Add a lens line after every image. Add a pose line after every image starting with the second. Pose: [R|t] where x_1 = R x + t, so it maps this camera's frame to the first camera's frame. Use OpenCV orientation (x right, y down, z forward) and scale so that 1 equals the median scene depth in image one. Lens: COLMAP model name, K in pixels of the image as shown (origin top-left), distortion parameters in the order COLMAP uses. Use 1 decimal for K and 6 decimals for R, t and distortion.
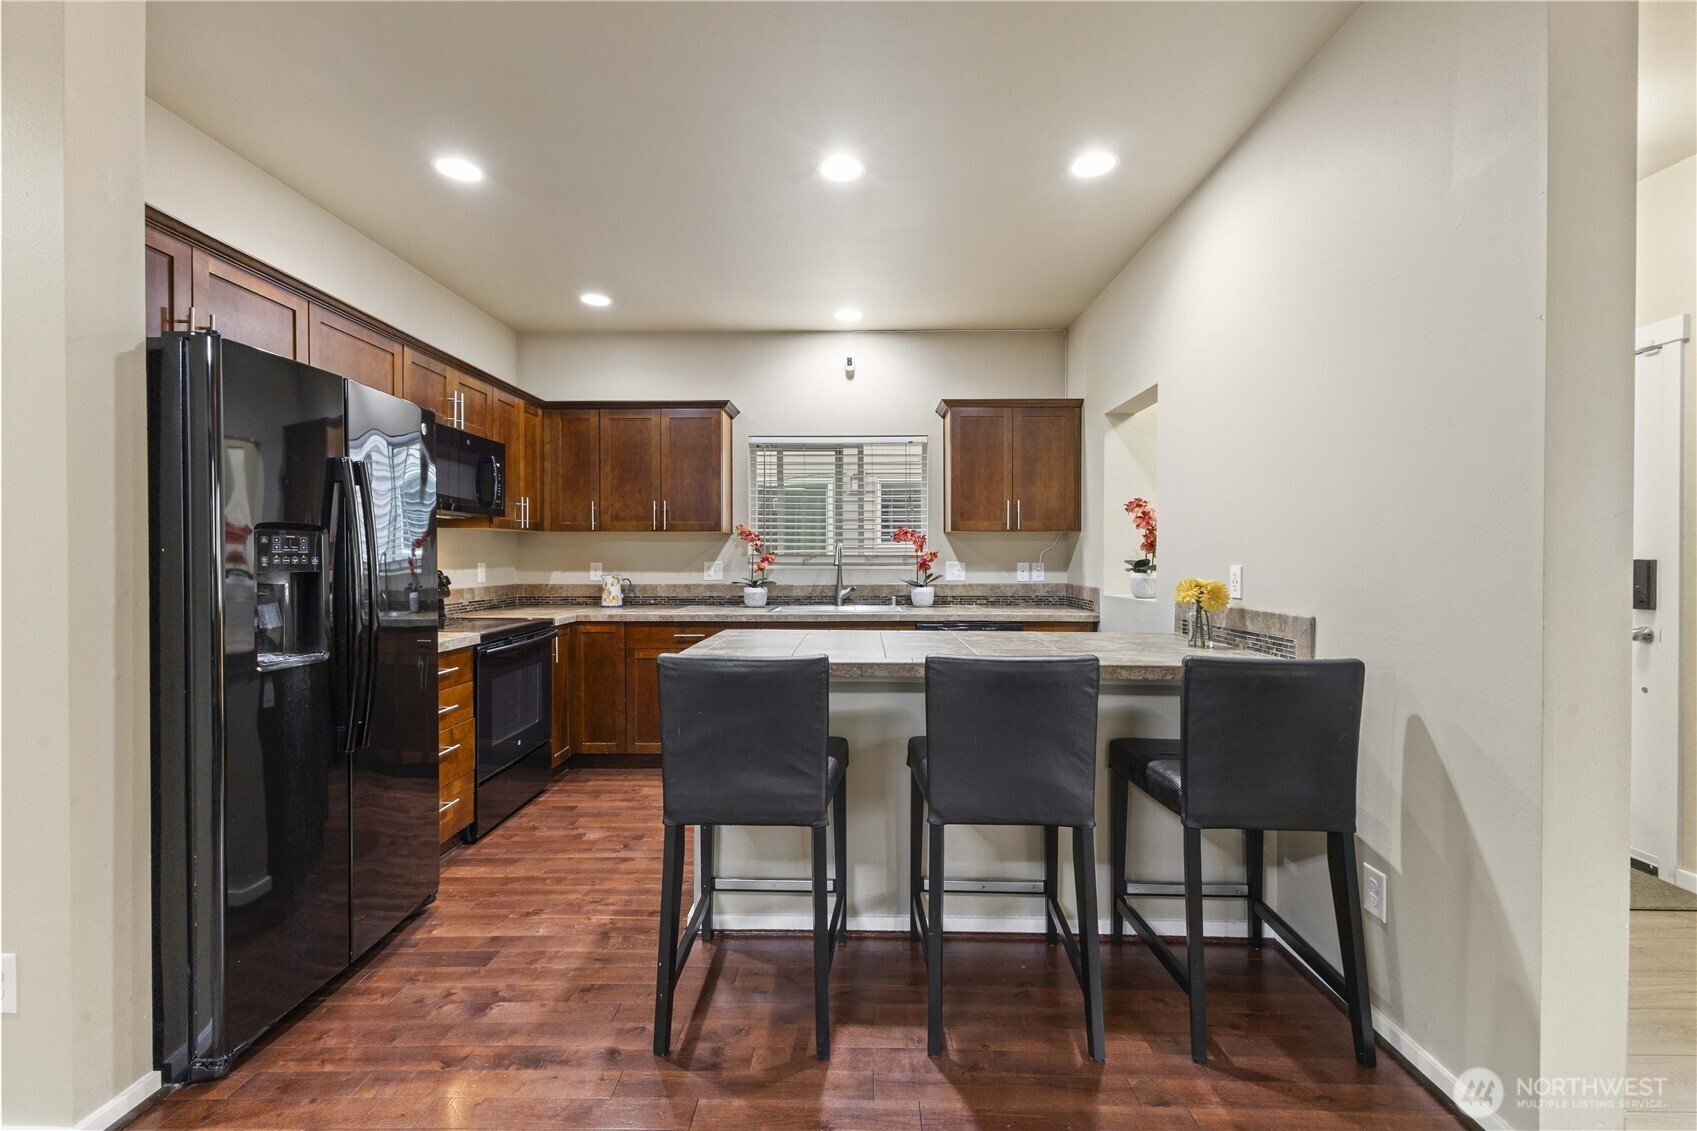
lens RADIAL K [[727.7, 0, 848.5], [0, 727.7, 565.5], [0, 0, 1]] dist [0.016323, -0.005184]
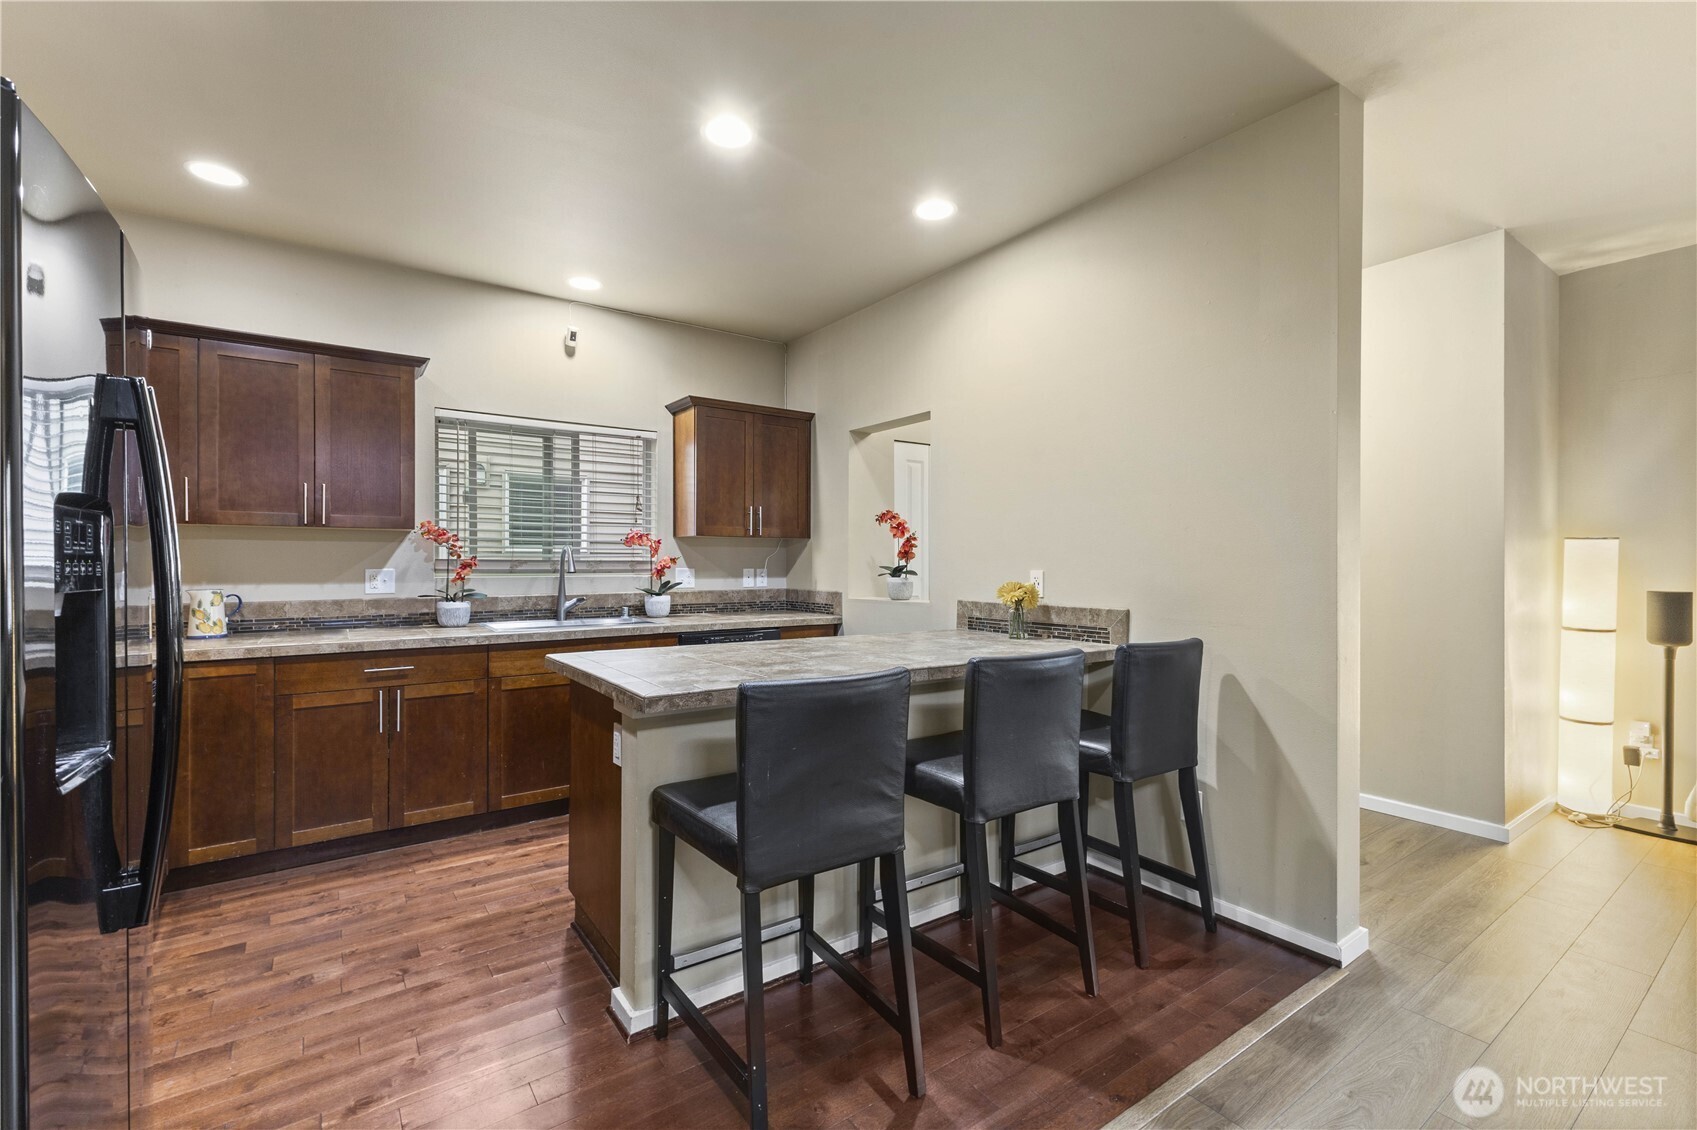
lens RADIAL K [[735.8, 0, 848.5], [0, 735.8, 565.0], [0, 0, 1]] dist [0.011661, -0.000490]
pose [[0.803204, -0.000248, 0.595704, -0.270985], [0.005384, 0.999962, -0.006842, -0.001426], [-0.595680, 0.008703, 0.803175, 0.113695]]
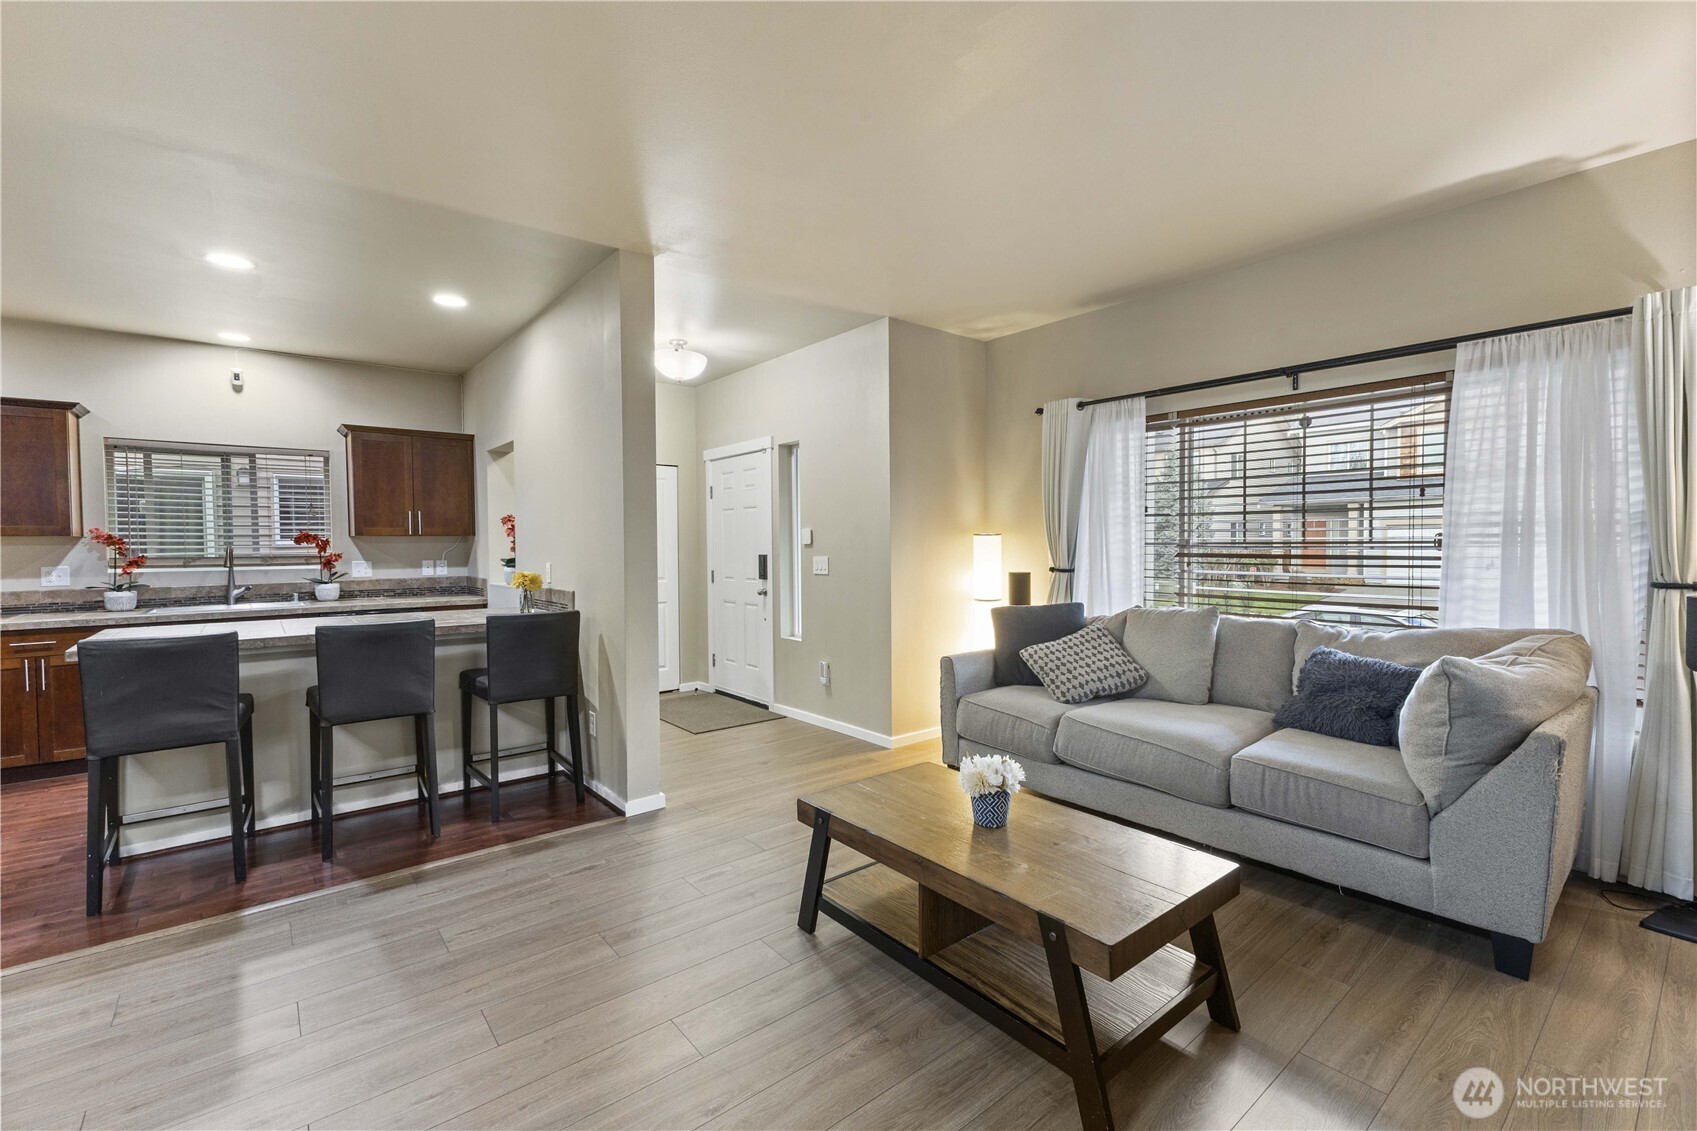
lens RADIAL K [[727.7, 0, 848.5], [0, 727.7, 565.5], [0, 0, 1]] dist [0.016323, -0.005184]
pose [[0.763603, -0.026087, 0.645158, -0.016026], [0.015779, 0.999639, 0.021744, -0.011902], [-0.645493, -0.006424, 0.763739, -0.432396]]
